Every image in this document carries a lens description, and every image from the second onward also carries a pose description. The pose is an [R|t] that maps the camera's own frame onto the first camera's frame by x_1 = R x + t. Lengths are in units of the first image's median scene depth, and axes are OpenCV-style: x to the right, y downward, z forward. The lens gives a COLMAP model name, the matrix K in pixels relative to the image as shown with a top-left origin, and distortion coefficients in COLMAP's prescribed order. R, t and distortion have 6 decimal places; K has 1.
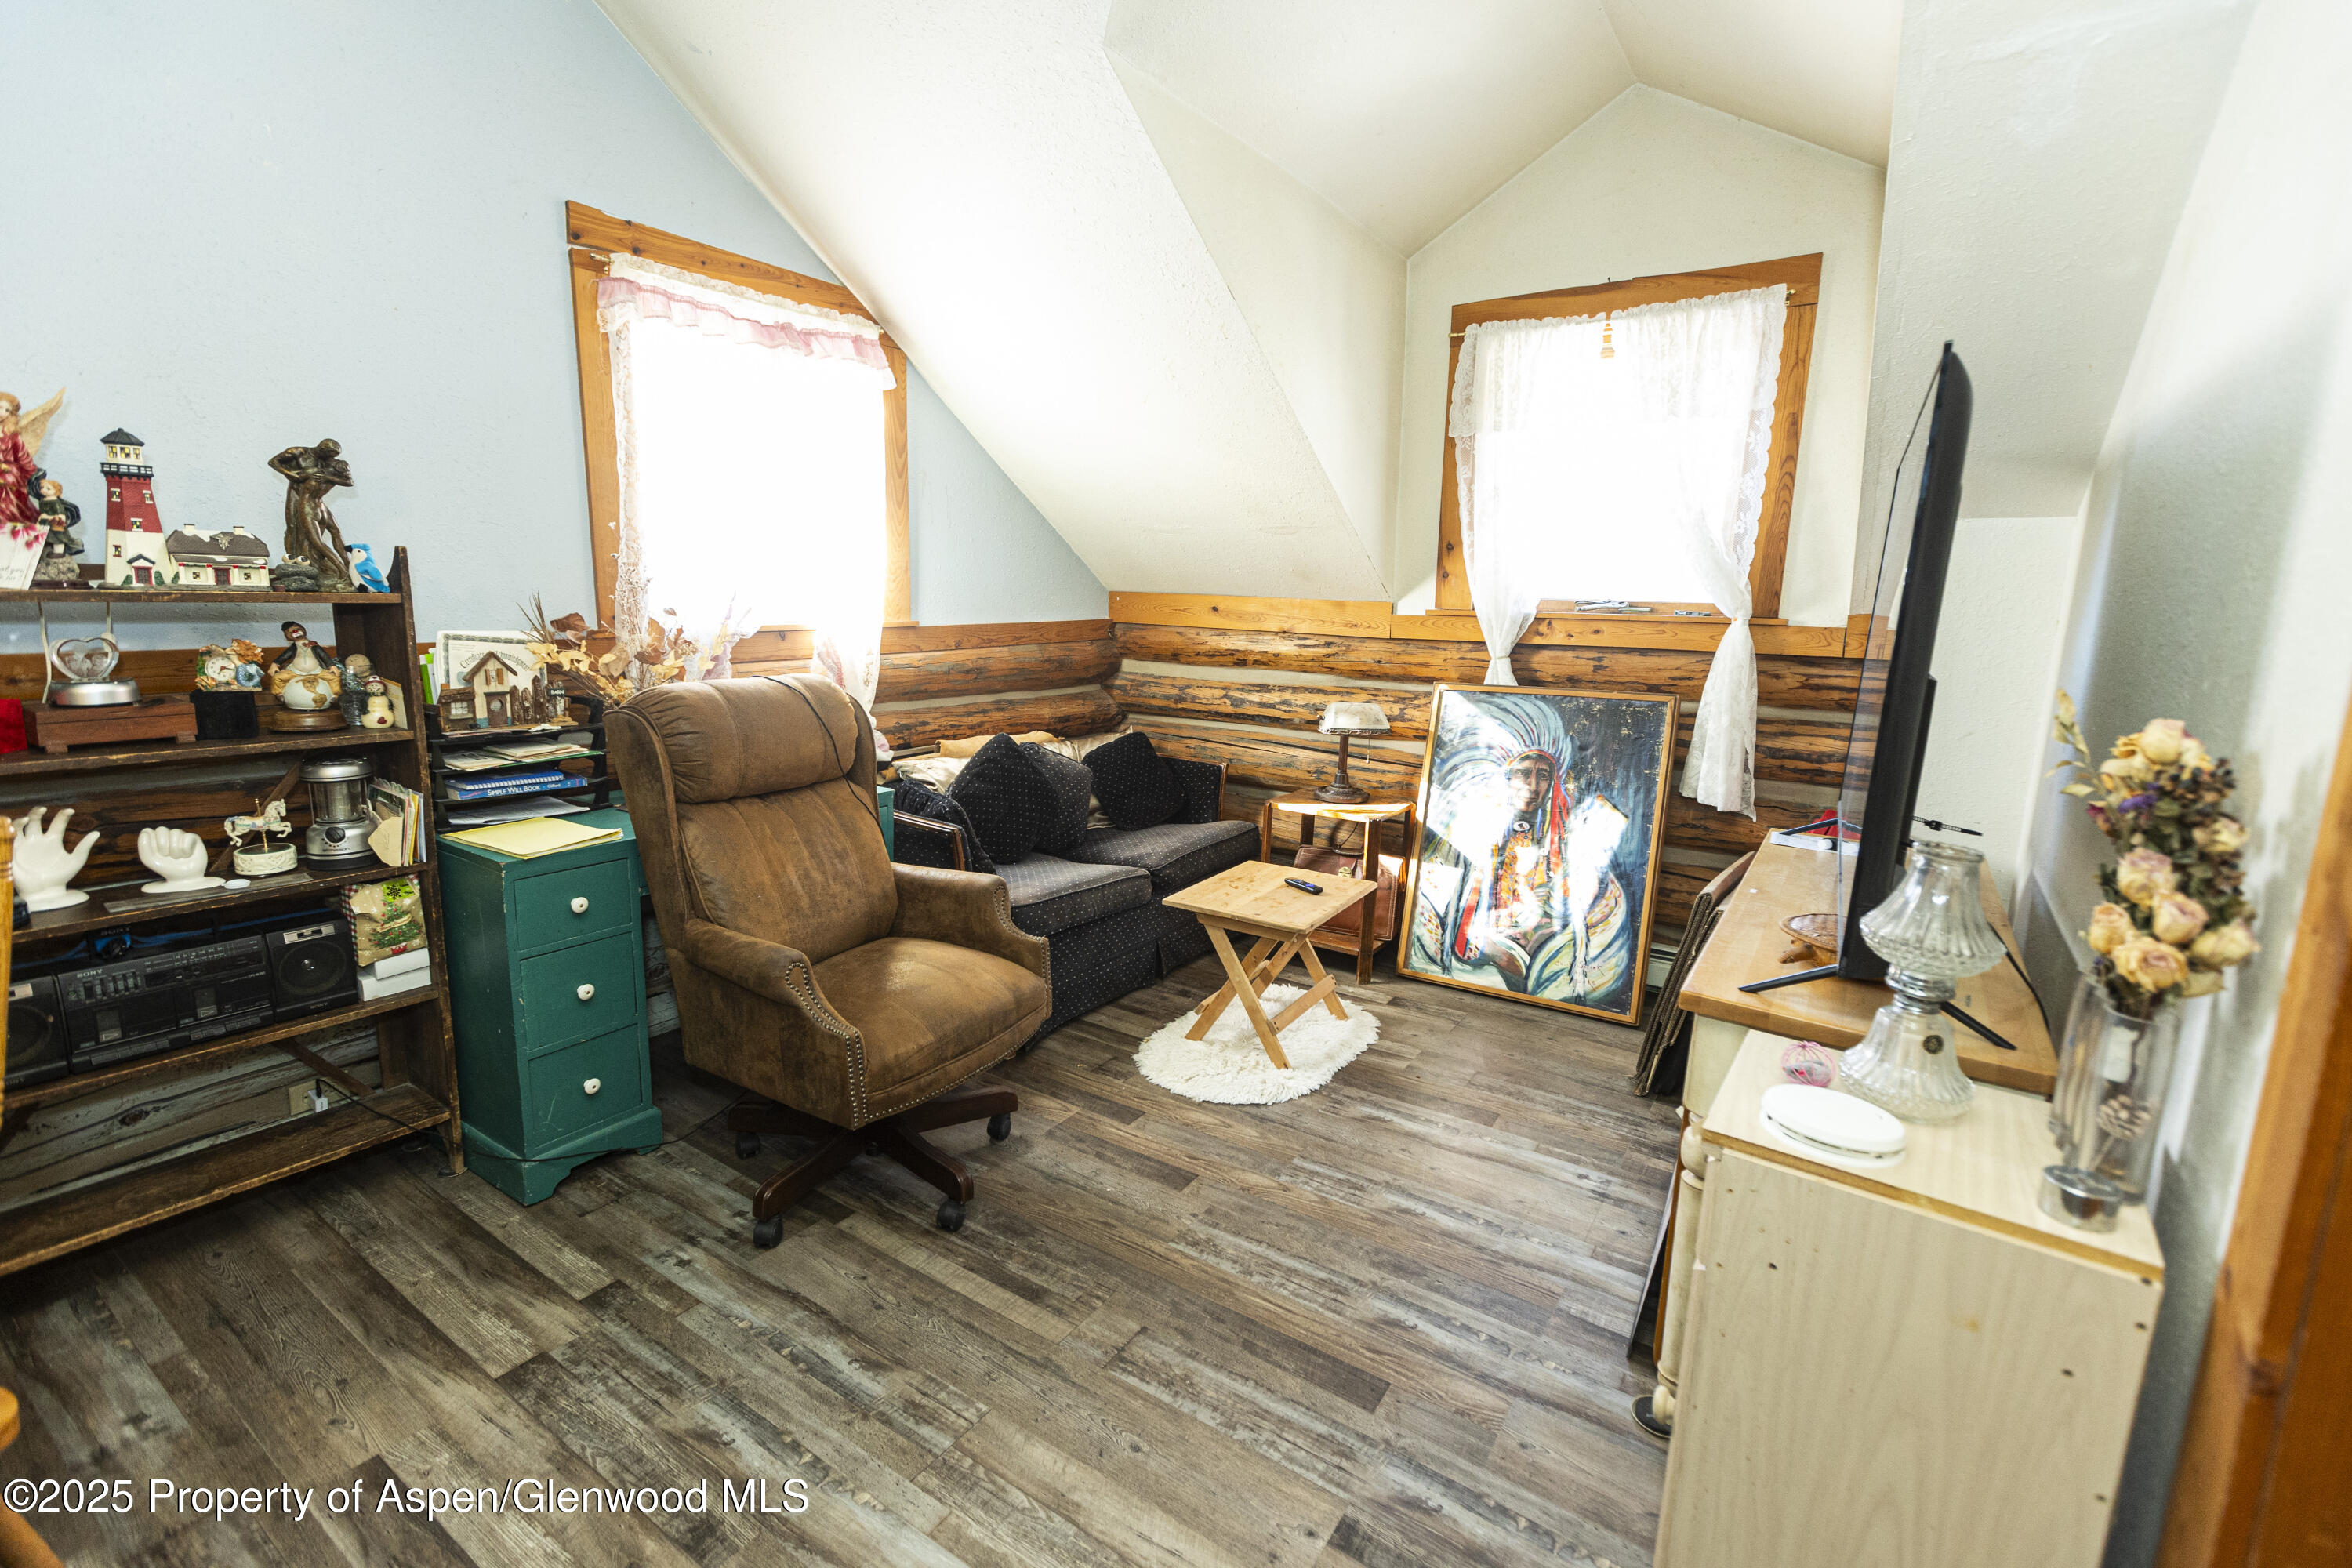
lens RADIAL K [[1055.7, 0, 1176.6], [0, 1055.7, 766.0], [0, 0, 1]] dist [0.002063, -0.001002]
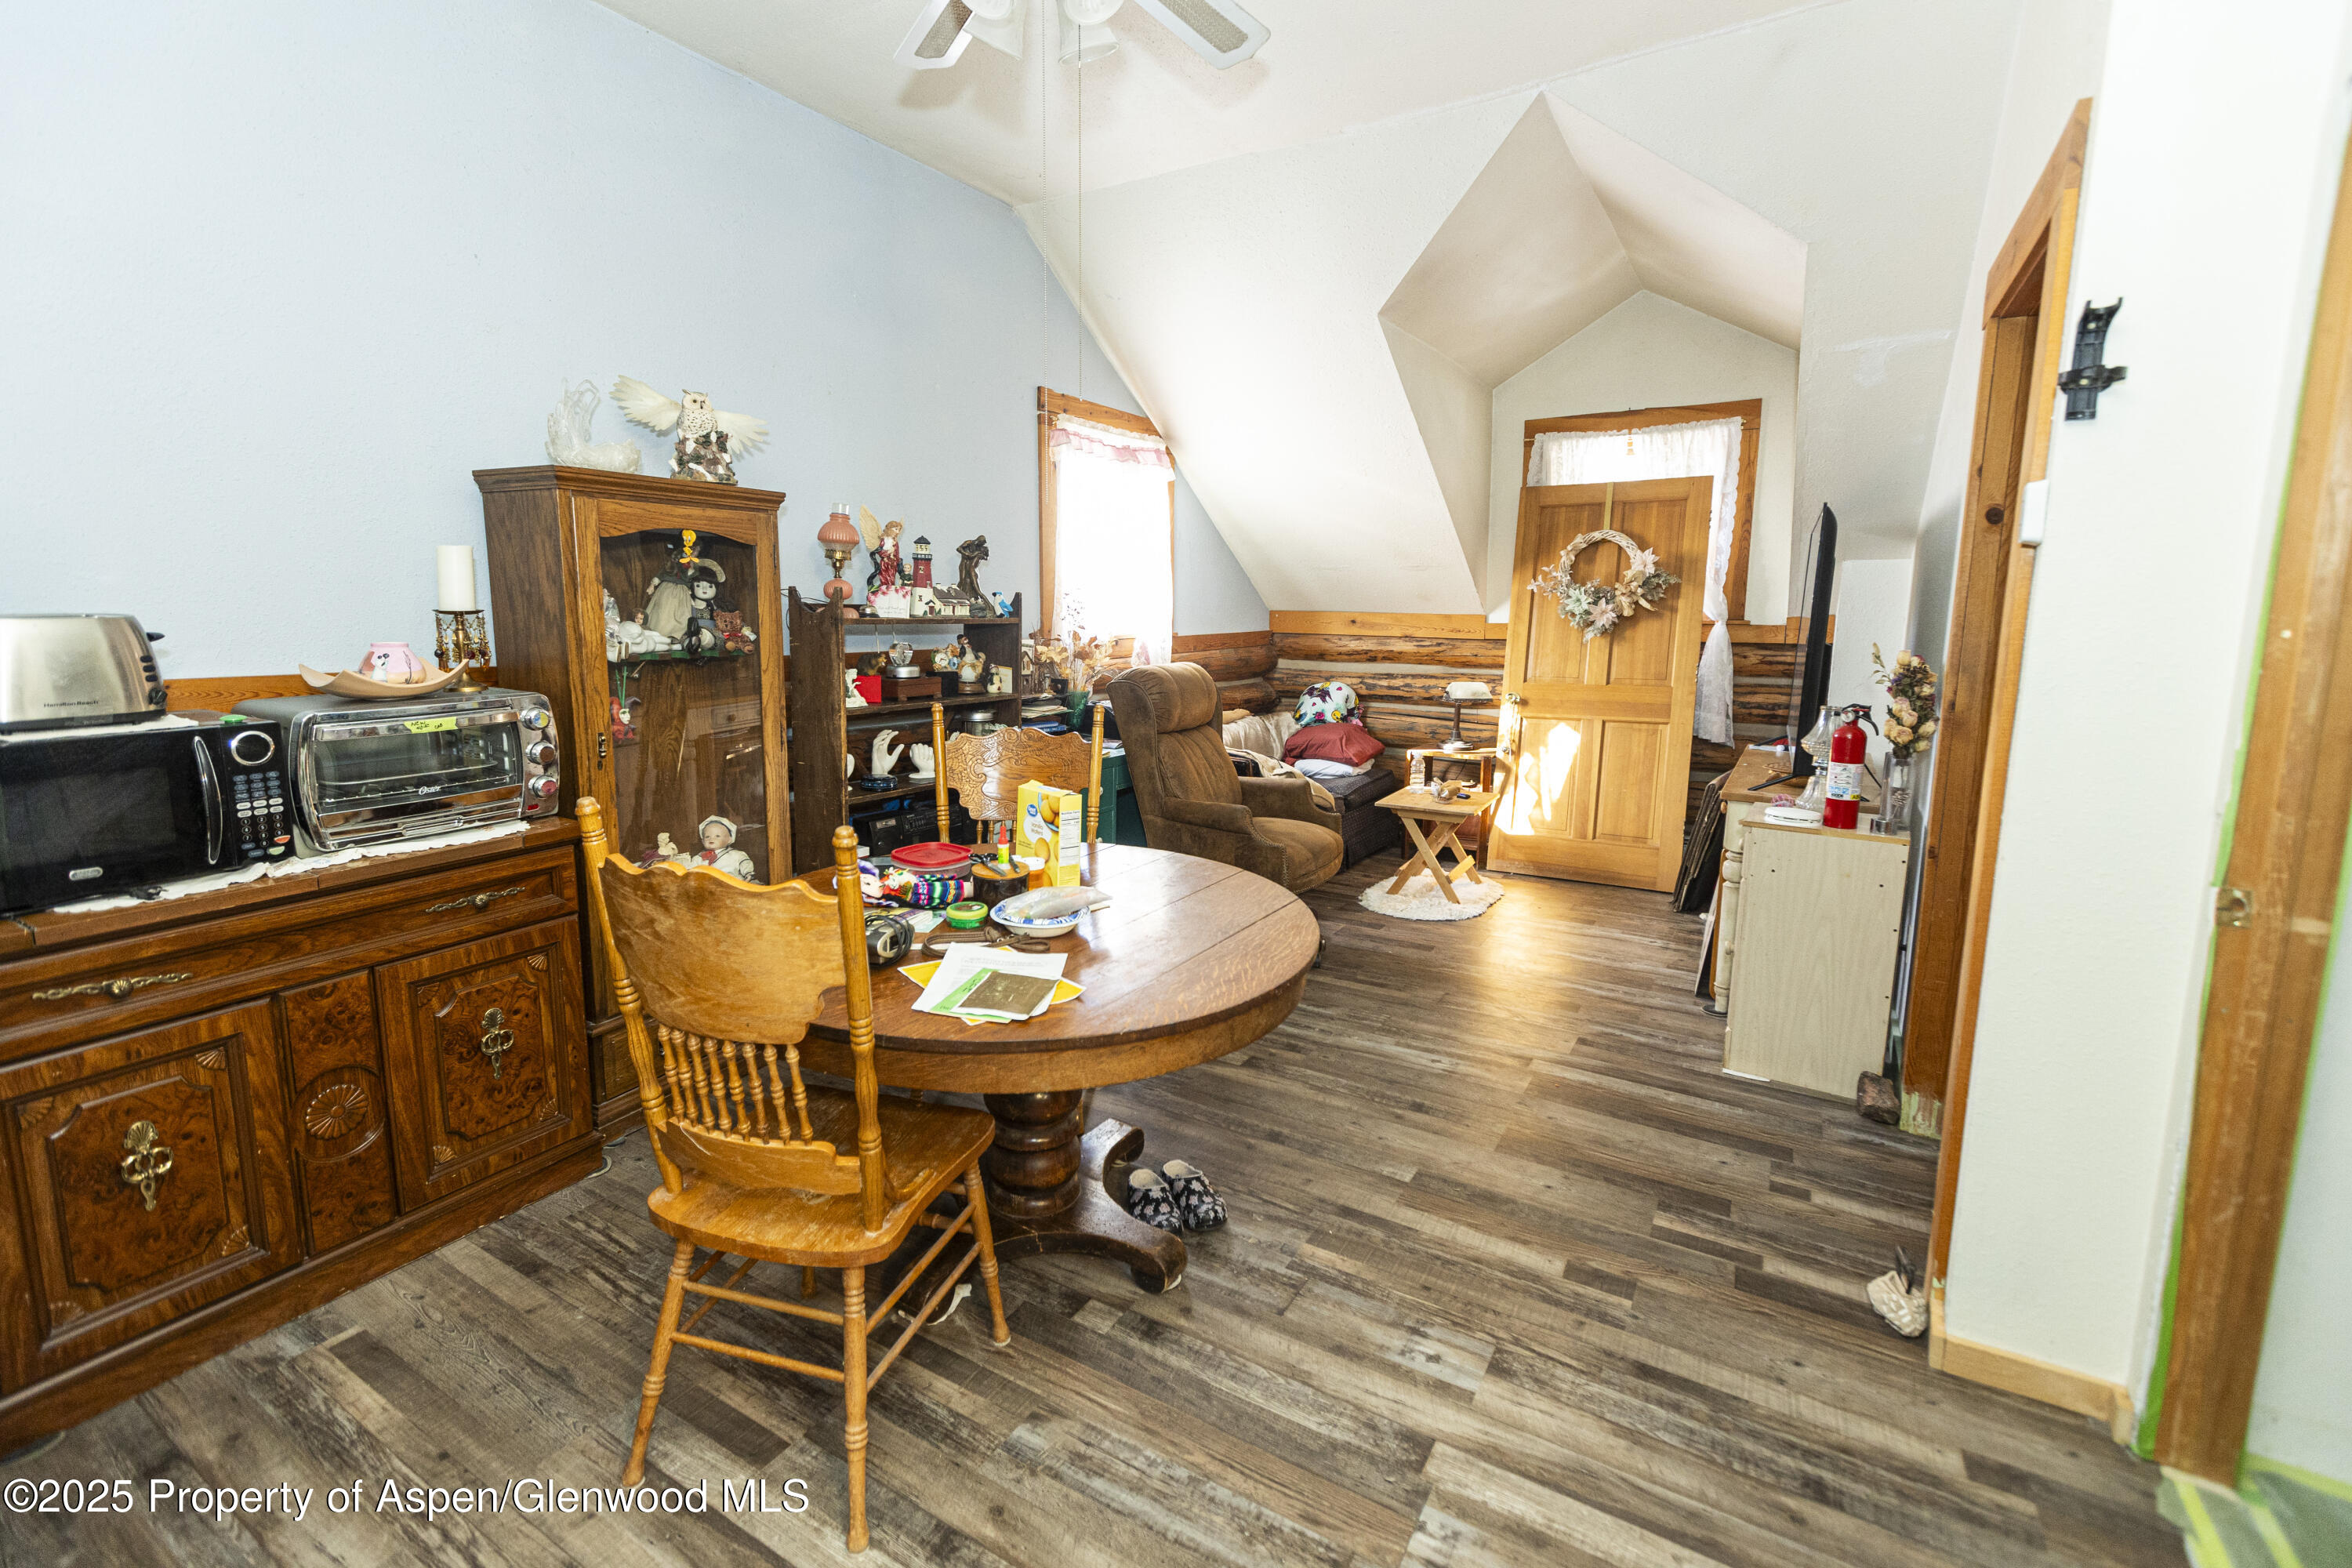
lens RADIAL K [[1055.7, 0, 1179.7], [0, 1055.7, 746.6], [0, 0, 1]] dist [0.002063, -0.001002]
pose [[0.998690, -0.022460, 0.045968, -0.374679], [0.024066, 0.999109, -0.034682, 0.089130], [-0.045148, 0.035743, 0.998341, -0.570859]]
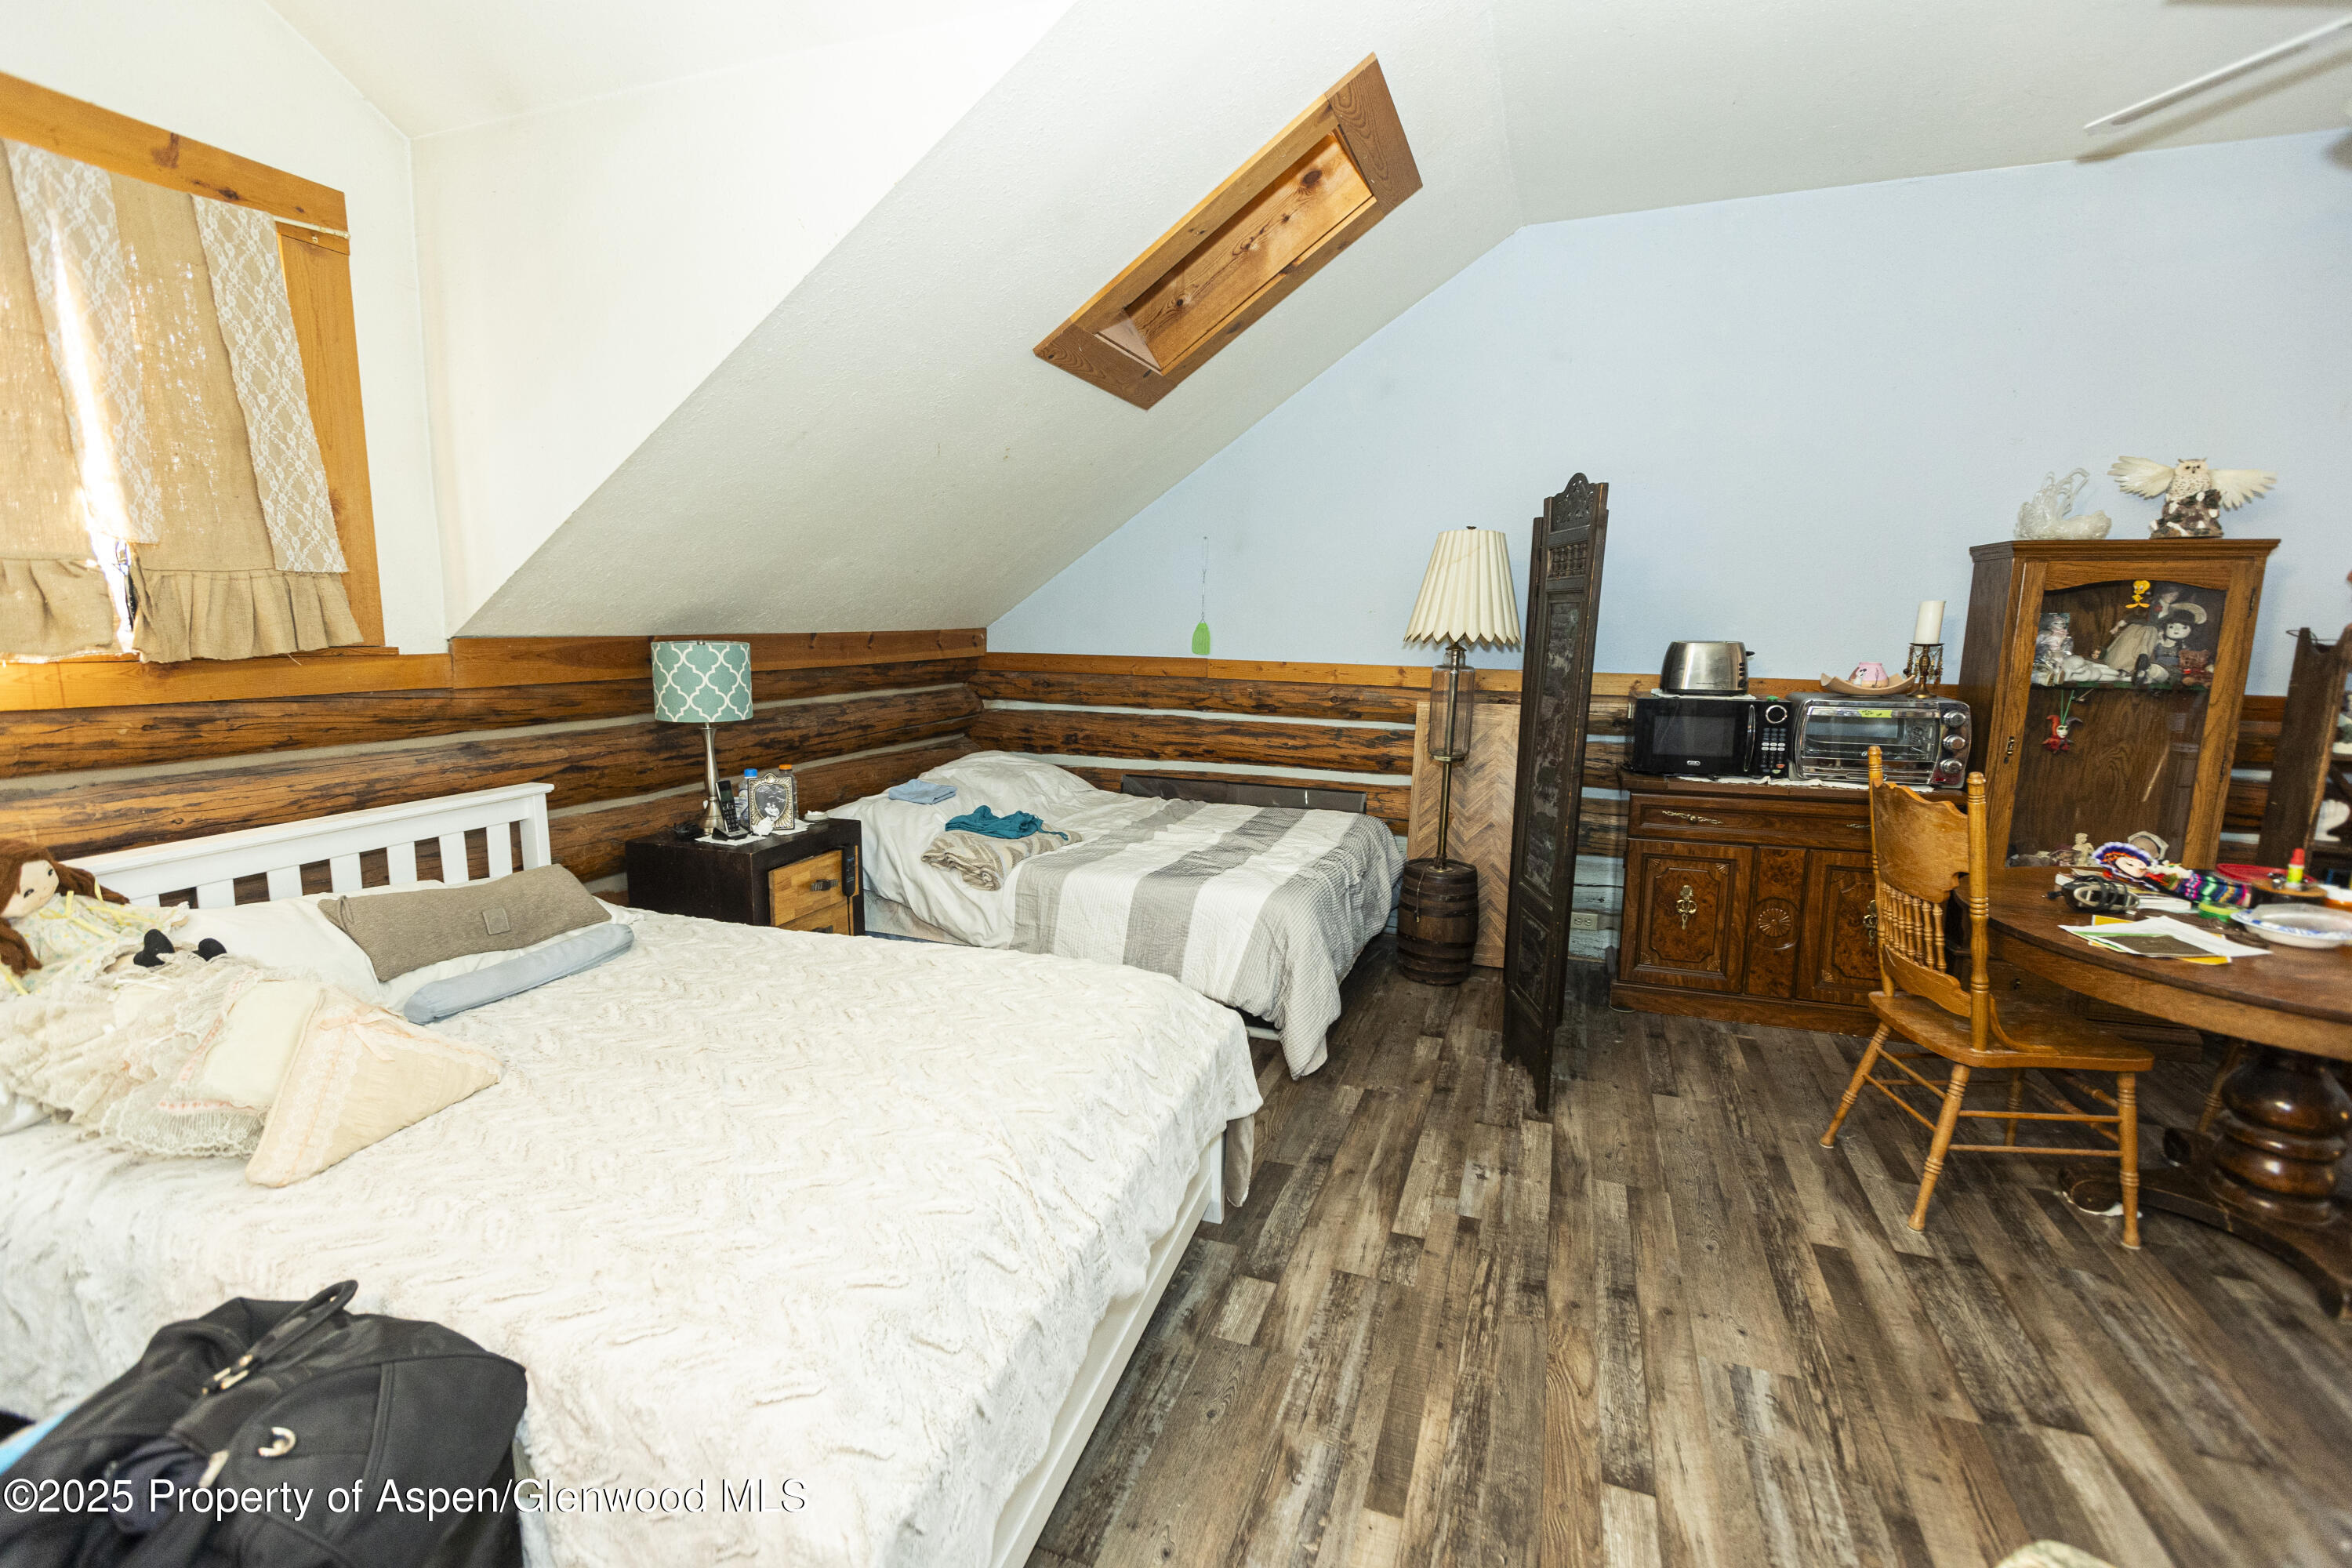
lens RADIAL K [[1055.7, 0, 1158.2], [0, 1055.7, 784.8], [0, 0, 1]] dist [0.002063, -0.001002]
pose [[0.220845, 0.128476, -0.966810, 0.087268], [-0.176892, 0.980122, 0.089838, 0.146398], [0.959133, 0.151180, 0.239181, -0.840061]]
